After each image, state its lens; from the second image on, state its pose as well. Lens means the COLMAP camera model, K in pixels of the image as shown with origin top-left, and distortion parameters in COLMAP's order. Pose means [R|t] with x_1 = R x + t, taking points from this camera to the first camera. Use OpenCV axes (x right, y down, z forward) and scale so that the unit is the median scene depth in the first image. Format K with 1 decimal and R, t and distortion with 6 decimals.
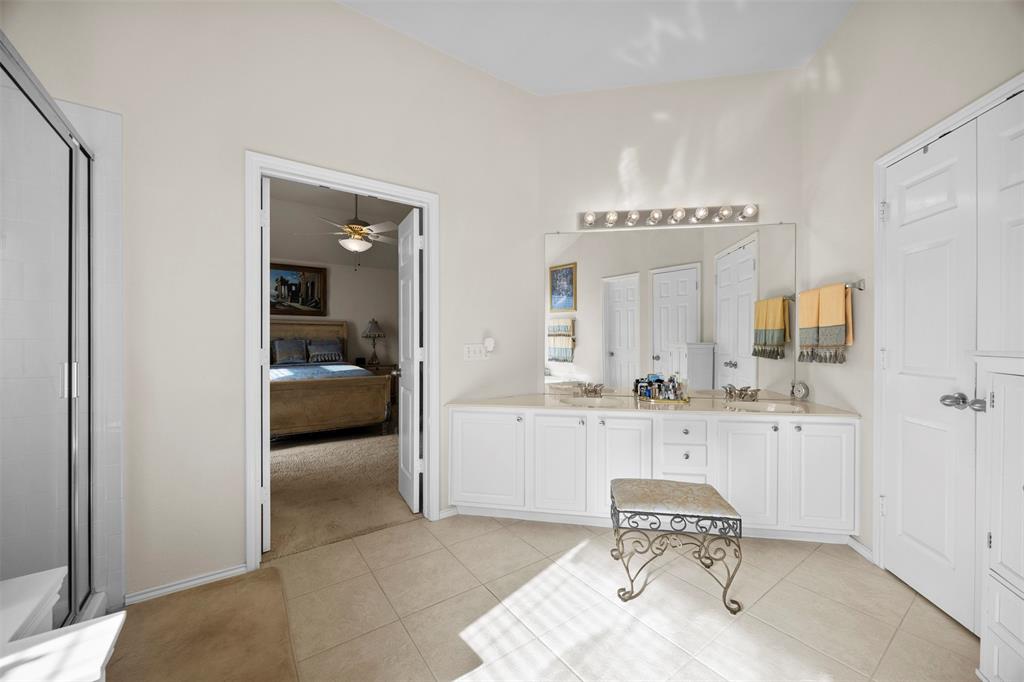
lens RADIAL K [[389.8, 0, 511.7], [0, 389.8, 338.3], [0, 0, 1]] dist [-0.000969, 0.000095]
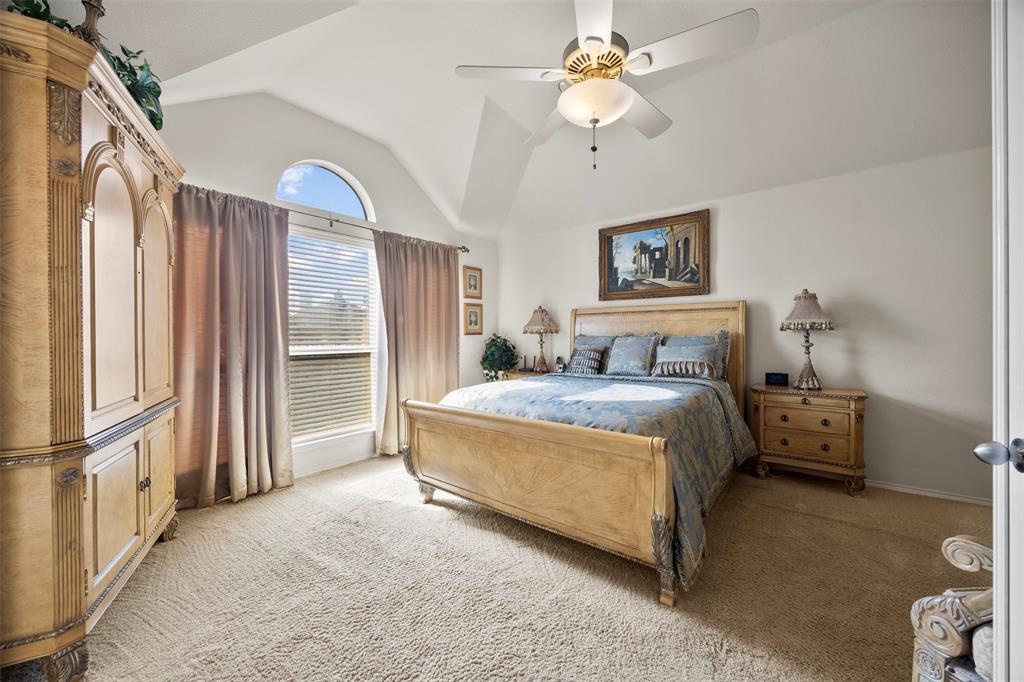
lens RADIAL K [[389.8, 0, 510.8], [0, 389.8, 337.5], [0, 0, 1]] dist [-0.000969, 0.000095]
pose [[0.292831, -0.001951, -0.956162, -0.021403], [0.005978, 0.999982, -0.000209, 0.004609], [0.956146, -0.005654, 0.292837, 0.580478]]
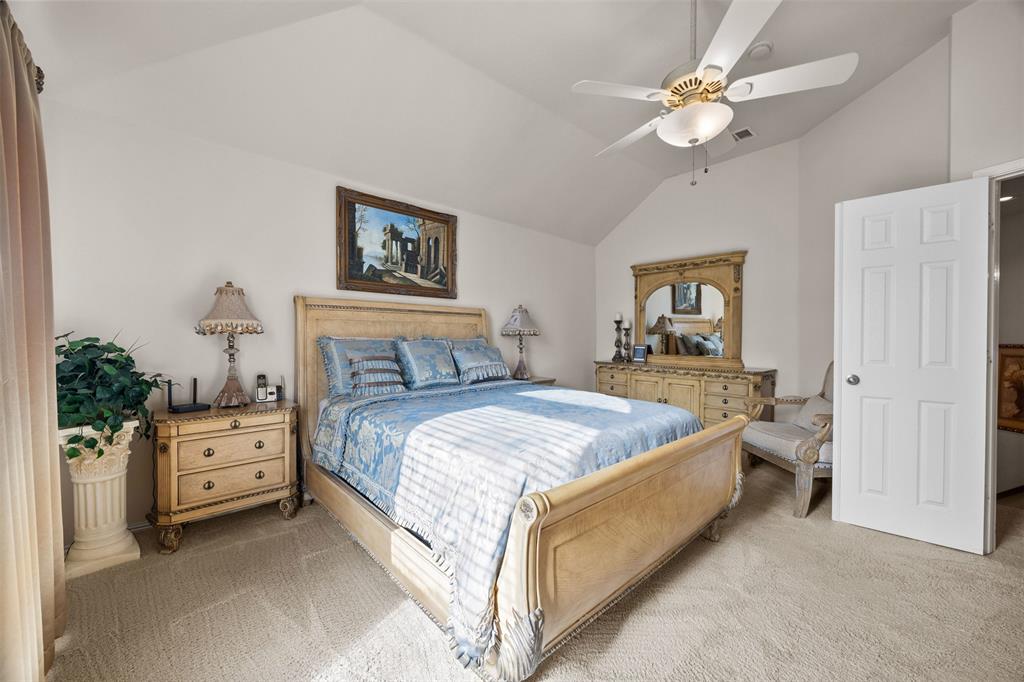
lens RADIAL K [[389.8, 0, 514.1], [0, 389.8, 338.5], [0, 0, 1]] dist [-0.000969, 0.000095]
pose [[0.992068, 0.002249, 0.125681, -0.478968], [-0.003134, 0.999972, 0.006845, -0.001980], [-0.125662, -0.007184, 0.992047, 0.426512]]
